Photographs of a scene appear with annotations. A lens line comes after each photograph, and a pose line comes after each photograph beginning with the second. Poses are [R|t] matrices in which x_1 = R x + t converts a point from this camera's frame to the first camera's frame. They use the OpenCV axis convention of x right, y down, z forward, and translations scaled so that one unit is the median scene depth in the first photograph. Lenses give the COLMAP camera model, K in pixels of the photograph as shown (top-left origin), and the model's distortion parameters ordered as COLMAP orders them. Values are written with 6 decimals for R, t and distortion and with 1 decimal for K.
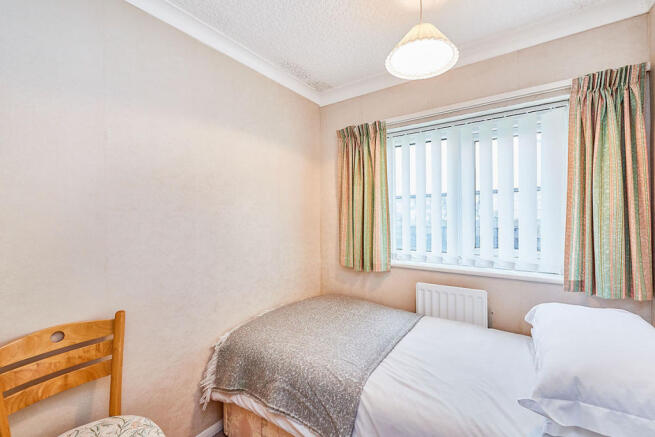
lens RADIAL K [[267.6, 0, 331.3], [0, 267.6, 215.9], [0, 0, 1]] dist [-0.000929, -0.000153]
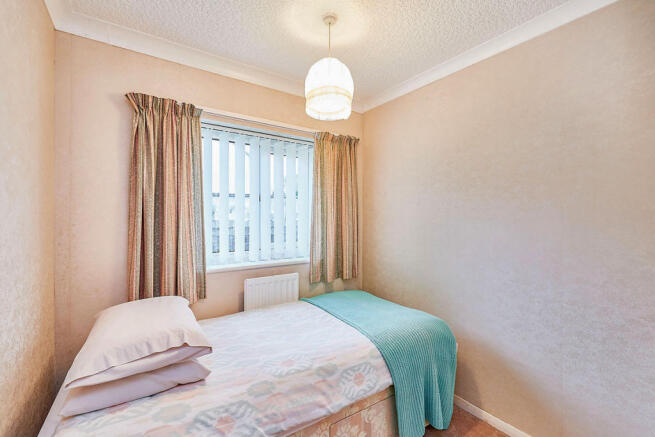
lens RADIAL K [[267.6, 0, 331.3], [0, 267.6, 215.9], [0, 0, 1]] dist [-0.000929, -0.000153]
pose [[0.375759, 0.009671, 0.926667, -0.453109], [0.002252, 0.999933, -0.011349, 0.013632], [-0.926715, 0.006352, 0.375712, 0.279117]]
